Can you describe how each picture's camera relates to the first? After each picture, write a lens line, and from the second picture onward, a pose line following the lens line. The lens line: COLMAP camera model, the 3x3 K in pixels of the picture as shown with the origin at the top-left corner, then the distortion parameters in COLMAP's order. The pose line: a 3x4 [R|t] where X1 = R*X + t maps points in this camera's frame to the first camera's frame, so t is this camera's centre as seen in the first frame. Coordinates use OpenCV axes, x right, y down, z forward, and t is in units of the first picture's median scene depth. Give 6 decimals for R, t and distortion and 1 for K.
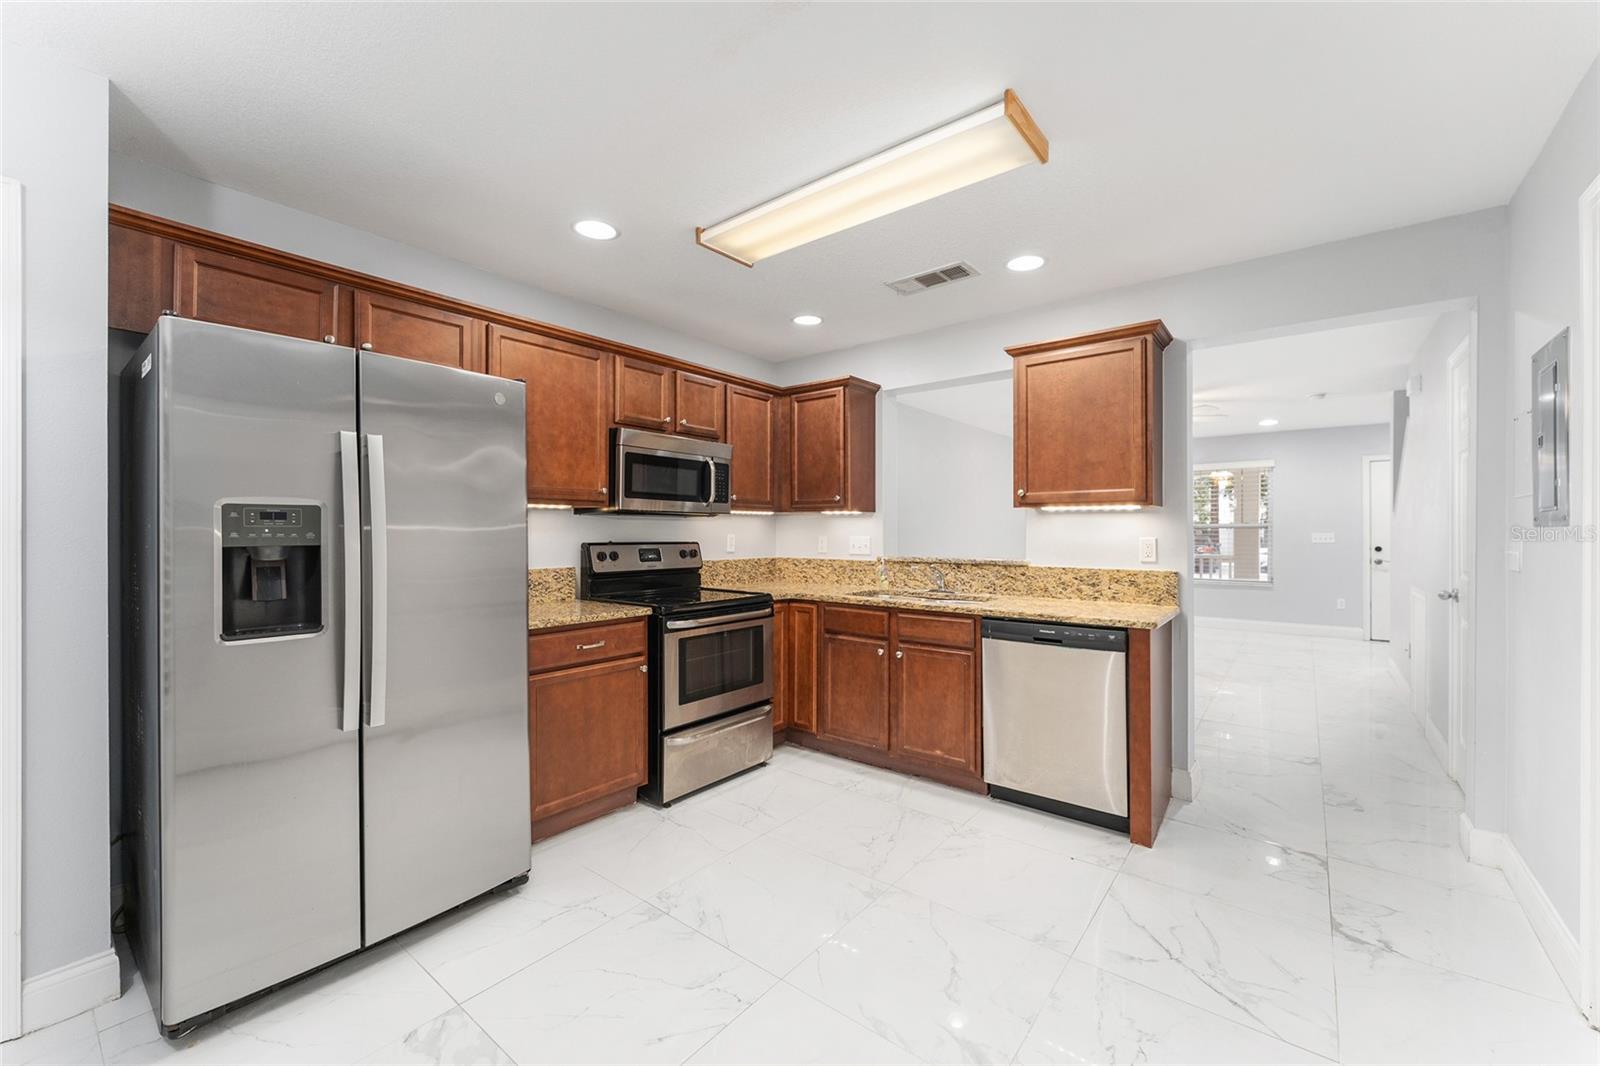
lens RADIAL K [[645.3, 0, 787.9], [0, 645.3, 529.8], [0, 0, 1]] dist [0.001830, -0.000632]
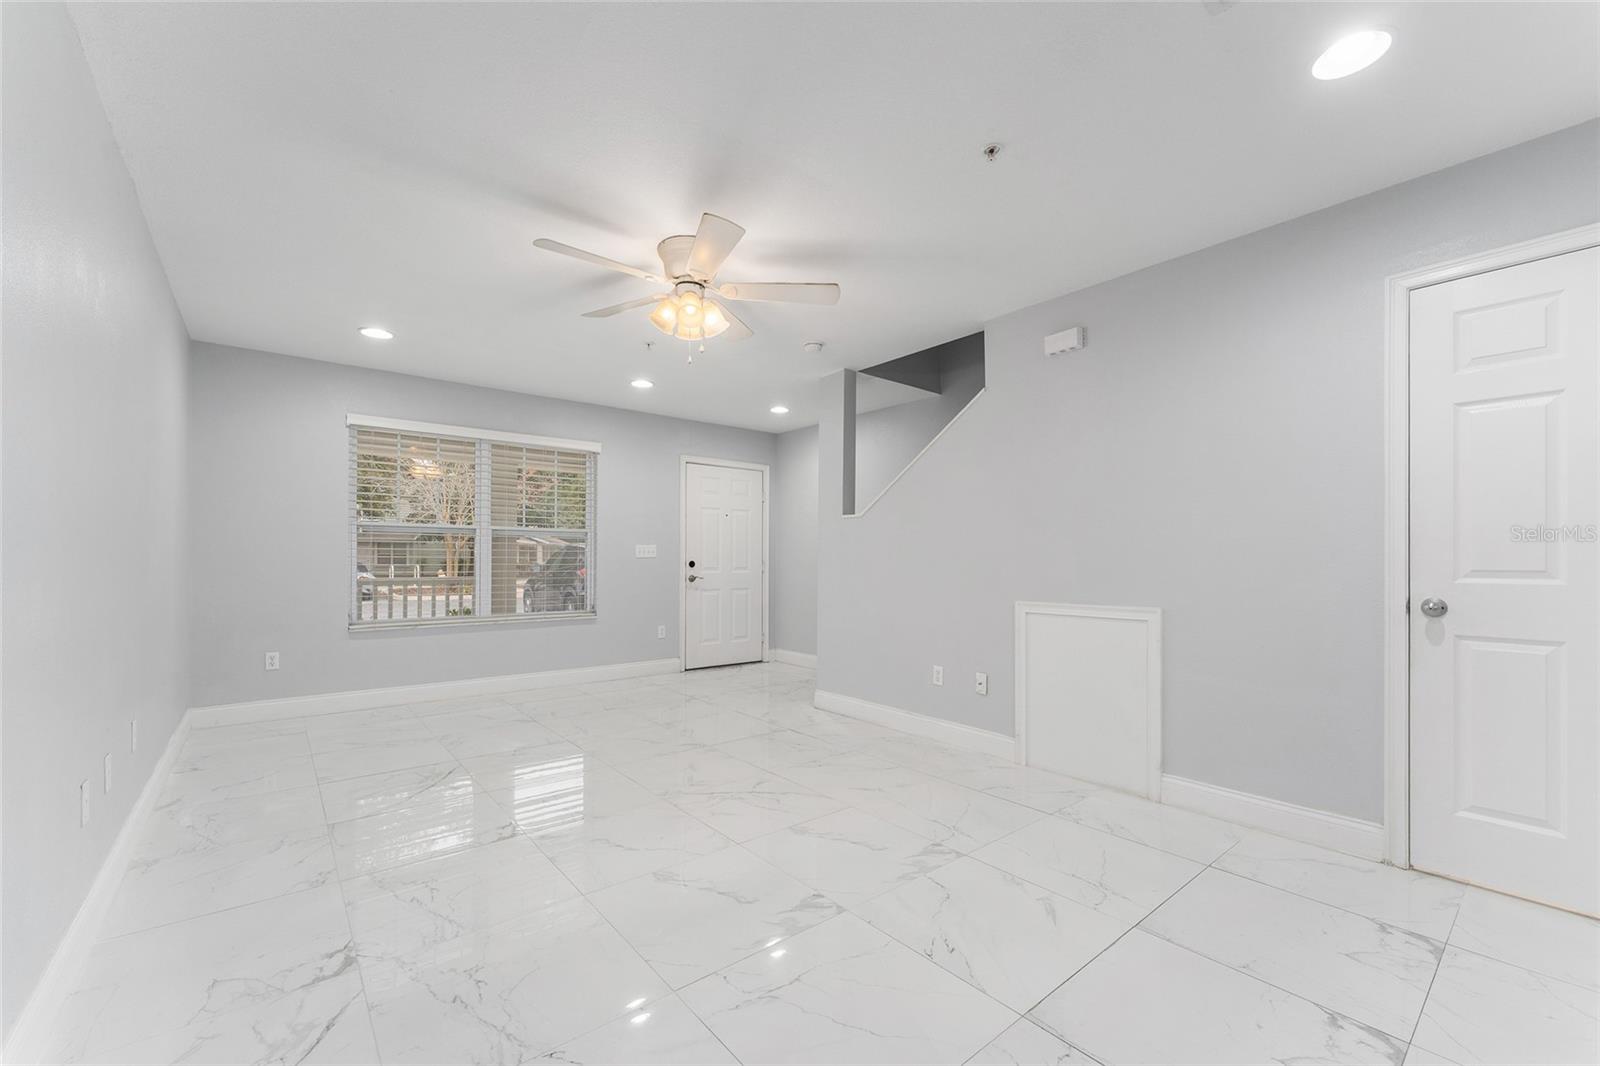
lens RADIAL K [[645.3, 0, 801.7], [0, 645.3, 564.9], [0, 0, 1]] dist [0.001830, -0.000632]
pose [[0.205794, -0.006310, 0.978575, 0.179294], [-0.004490, 0.999963, 0.007392, 0.052040], [-0.978585, -0.005915, 0.205758, 1.540305]]
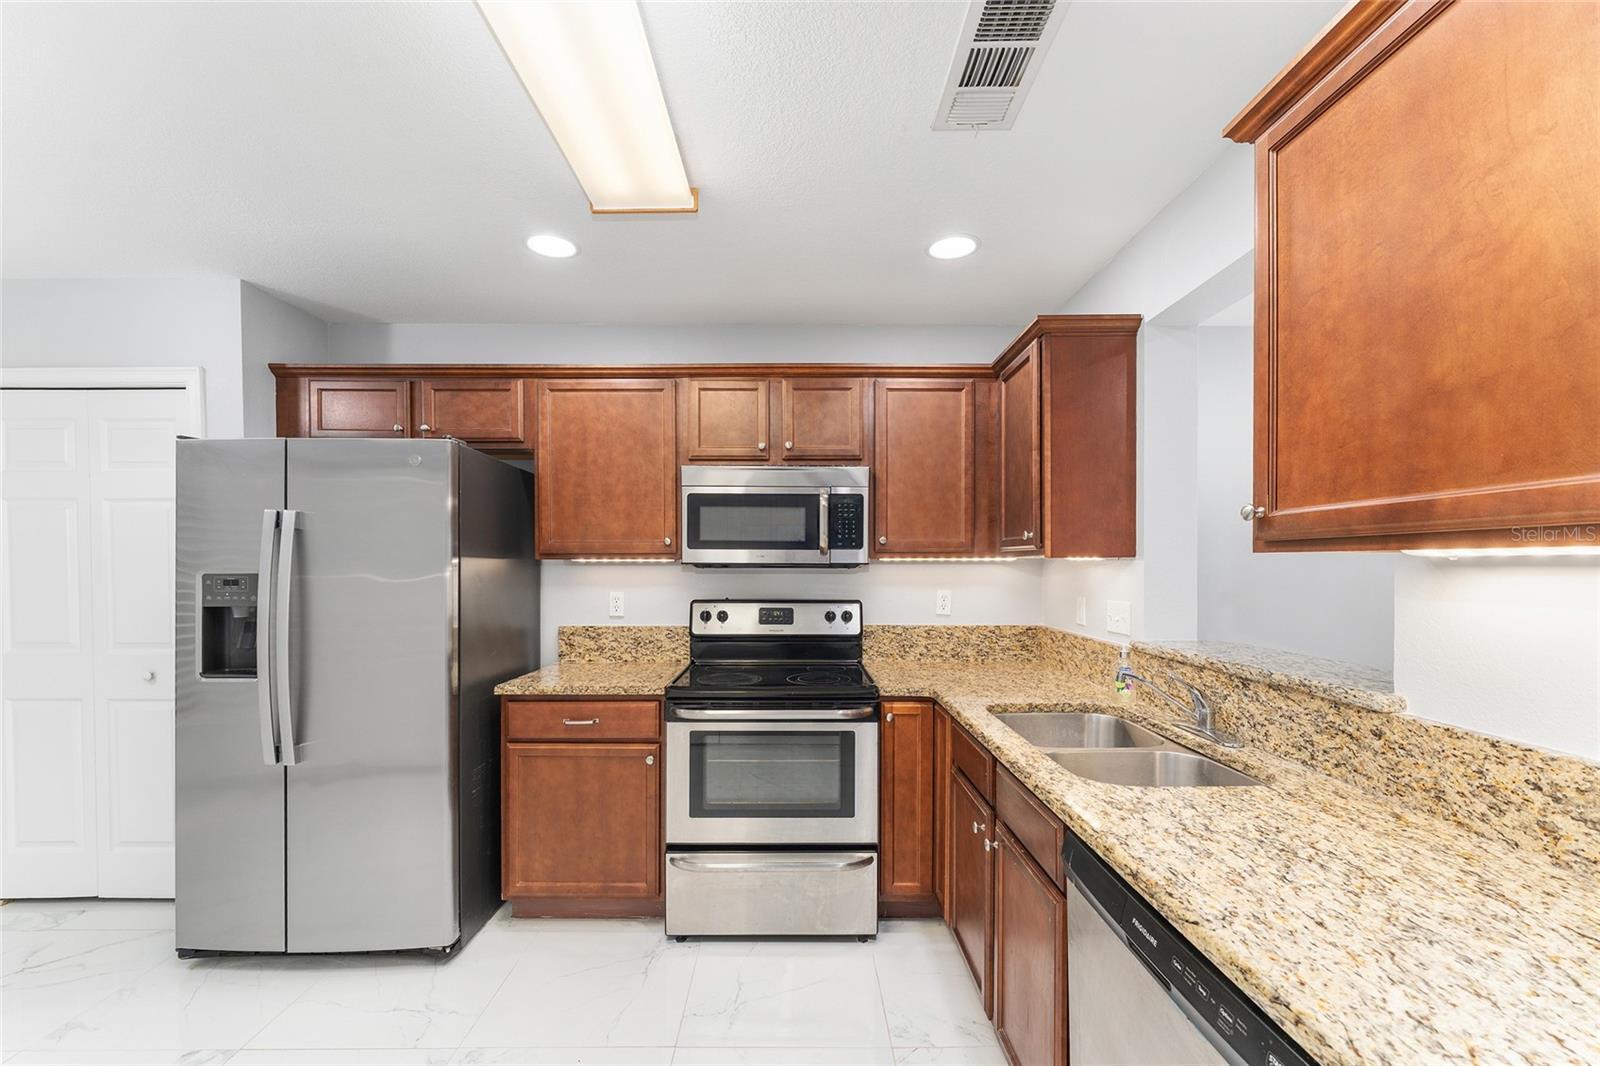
lens RADIAL K [[645.3, 0, 794.4], [0, 645.3, 573.1], [0, 0, 1]] dist [0.001830, -0.000632]
pose [[0.633933, 0.008541, -0.773340, 0.472778], [0.003193, 0.999902, 0.013660, -0.028941], [0.773381, -0.011128, 0.633844, 0.566209]]
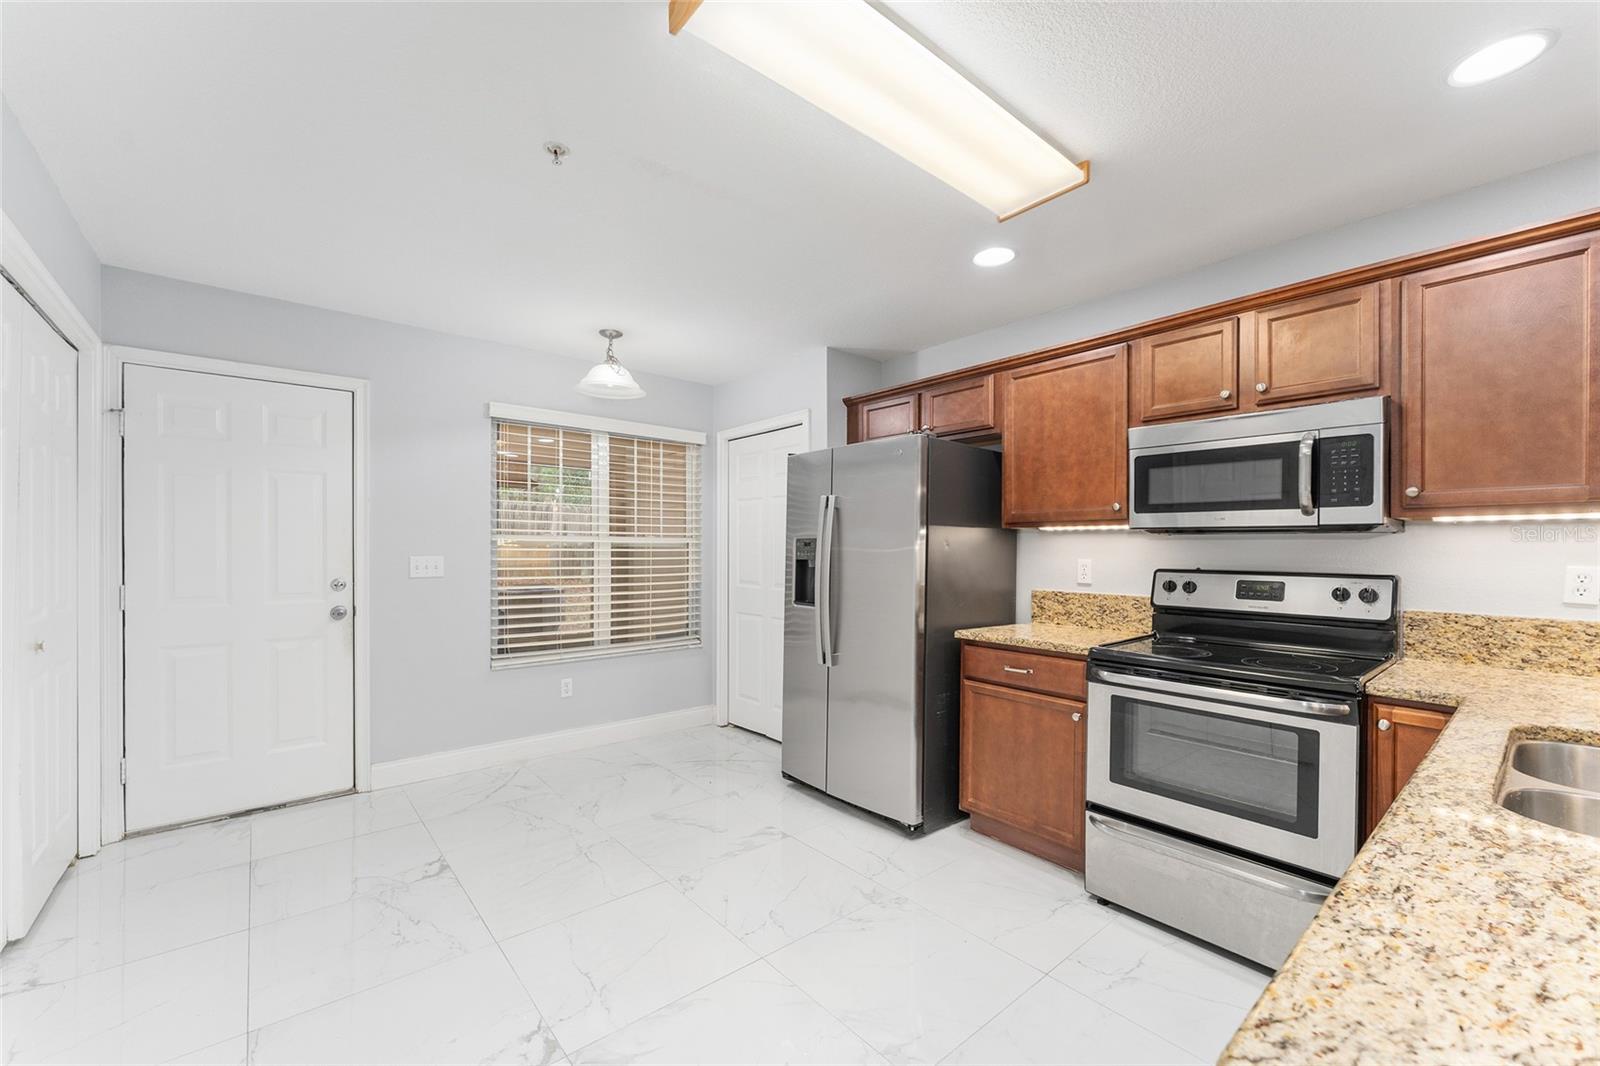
lens RADIAL K [[645.3, 0, 805.1], [0, 645.3, 548.2], [0, 0, 1]] dist [0.001830, -0.000632]
pose [[-0.183658, -0.003514, -0.982984, 0.611021], [-0.003985, 0.999988, -0.002830, -0.002217], [0.982982, 0.003397, -0.183669, 0.728128]]
